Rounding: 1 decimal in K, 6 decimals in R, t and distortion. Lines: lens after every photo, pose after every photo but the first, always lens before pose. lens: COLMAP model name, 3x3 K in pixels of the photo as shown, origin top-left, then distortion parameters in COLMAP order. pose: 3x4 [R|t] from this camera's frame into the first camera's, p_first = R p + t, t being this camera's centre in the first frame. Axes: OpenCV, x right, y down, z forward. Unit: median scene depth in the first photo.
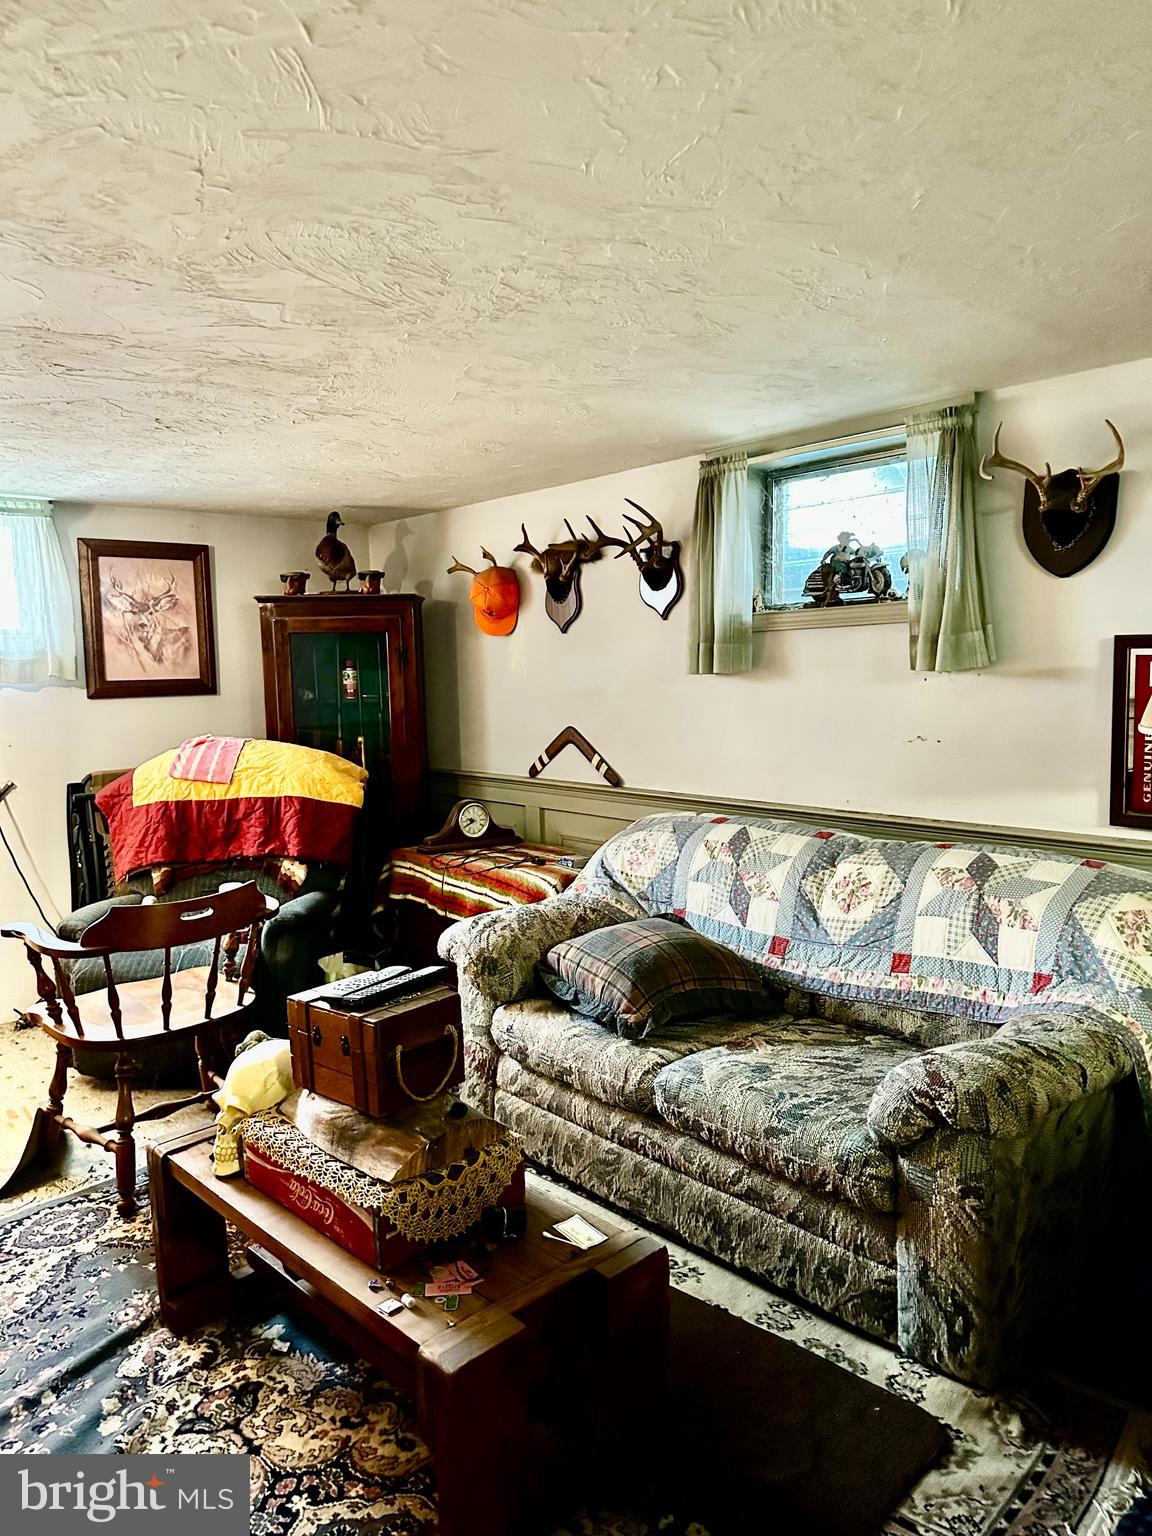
lens RADIAL K [[1070.6, 0, 575.3], [0, 1070.6, 754.0], [0, 0, 1]] dist [0.085295, -0.121411]
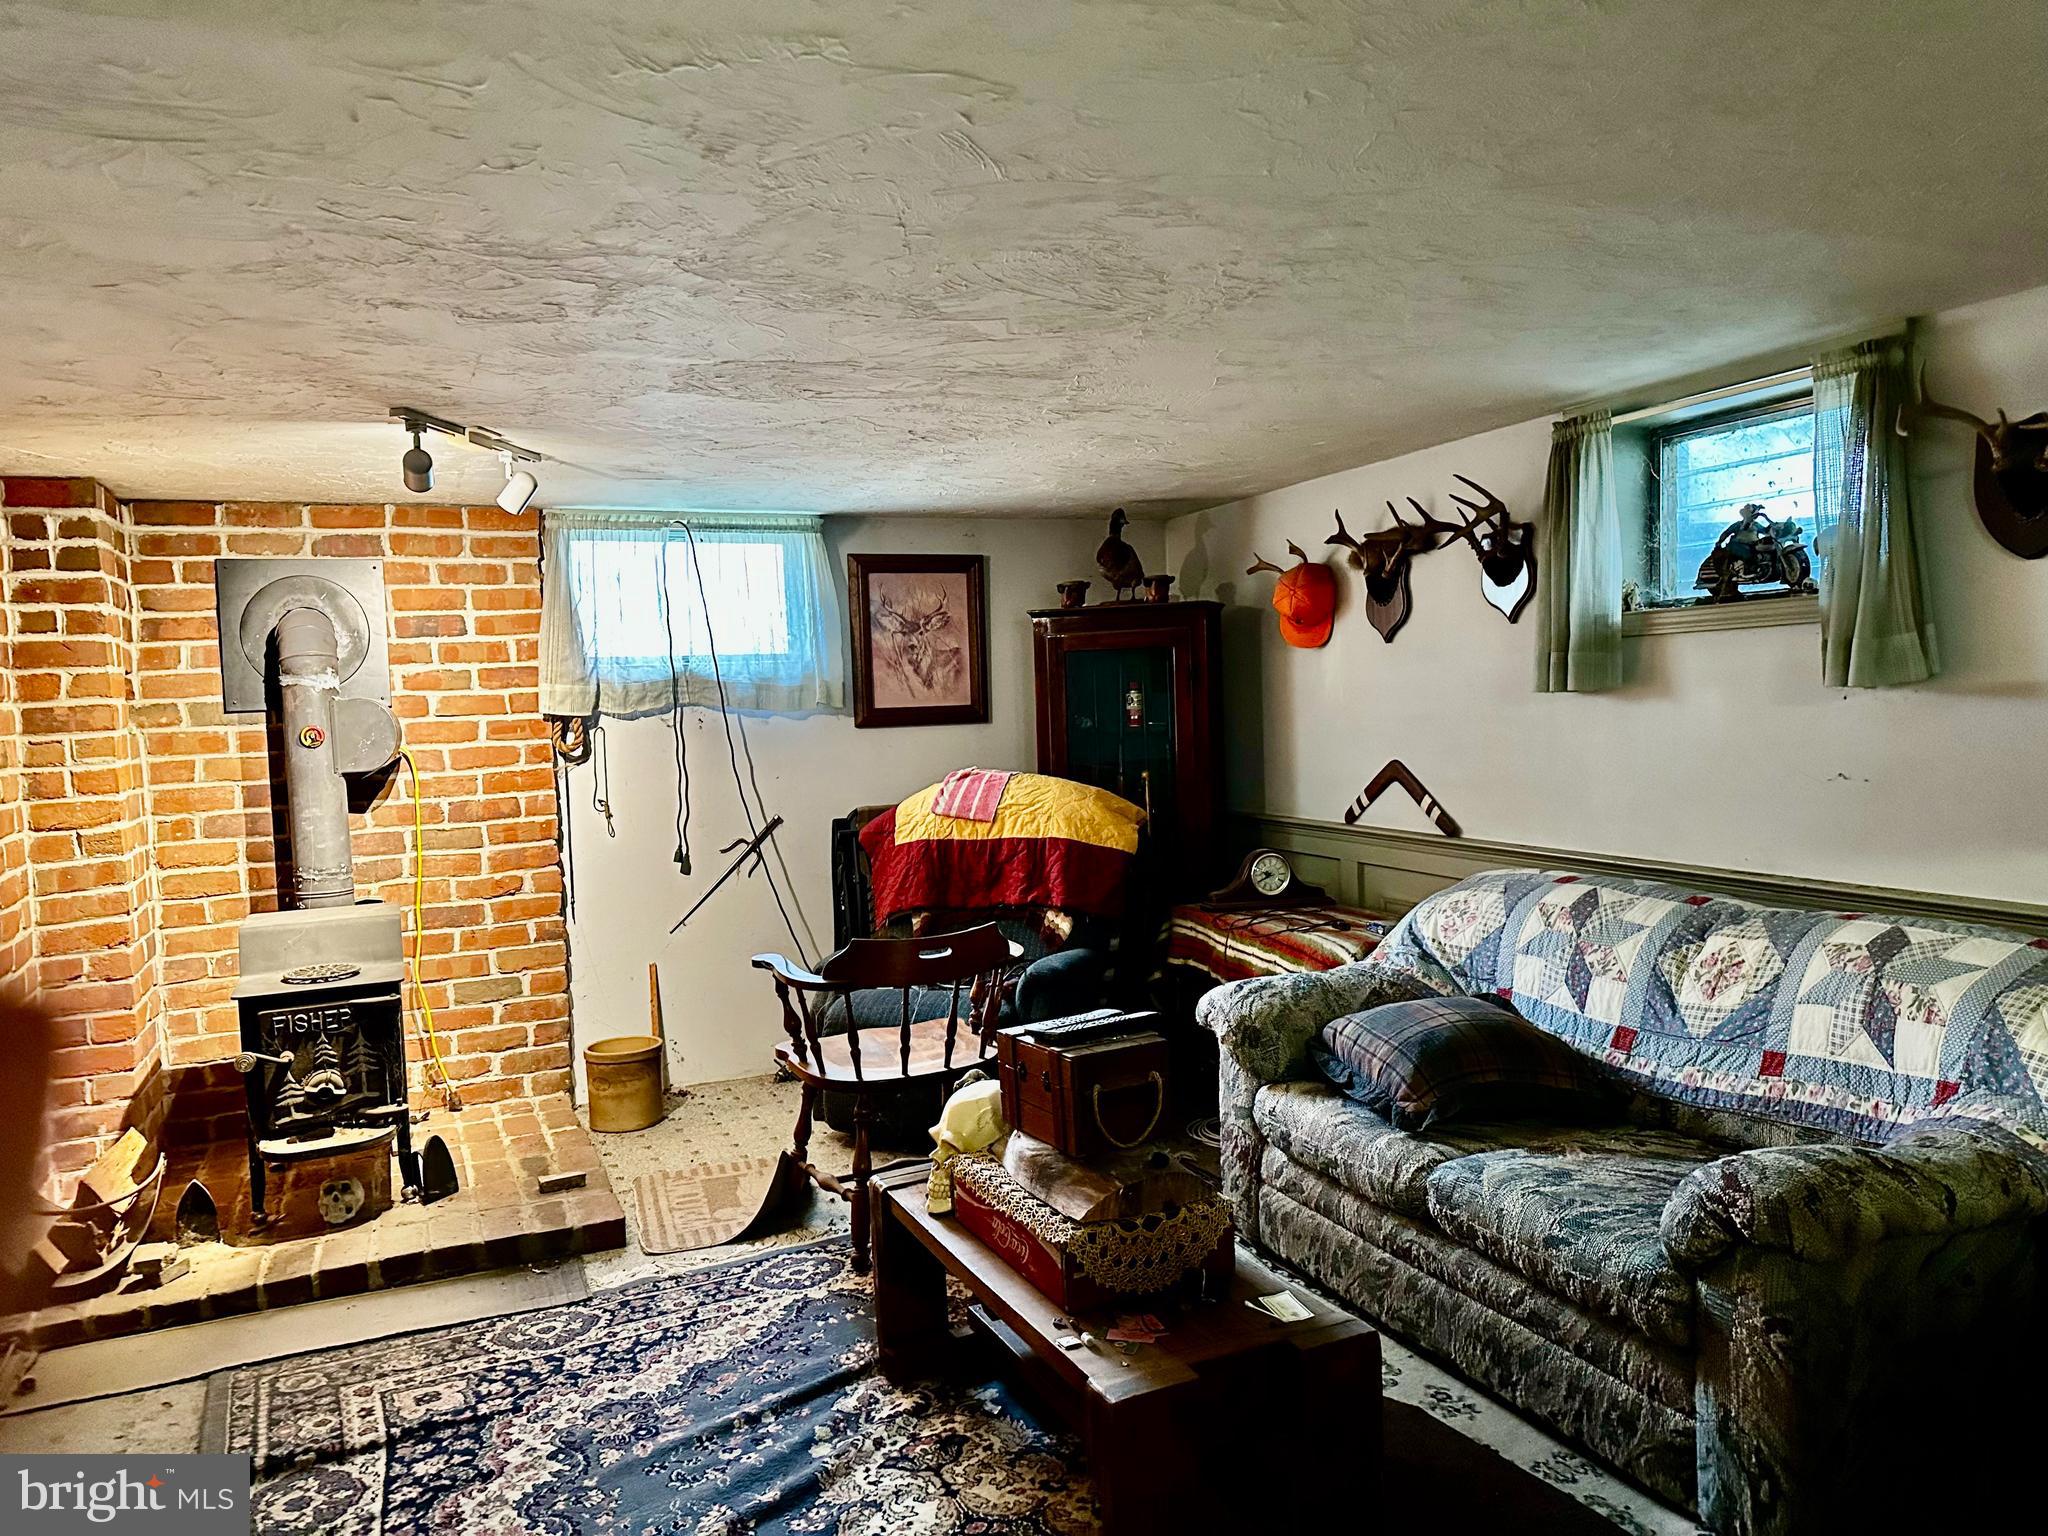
lens RADIAL K [[1427.5, 0, 1025.3], [0, 1427.5, 760.9], [0, 0, 1]] dist [0.085295, -0.121411]
pose [[0.946837, 0.006663, -0.321645, 0.121444], [-0.016433, 0.999482, -0.027669, 0.013566], [0.321294, 0.031484, 0.946456, -0.153256]]
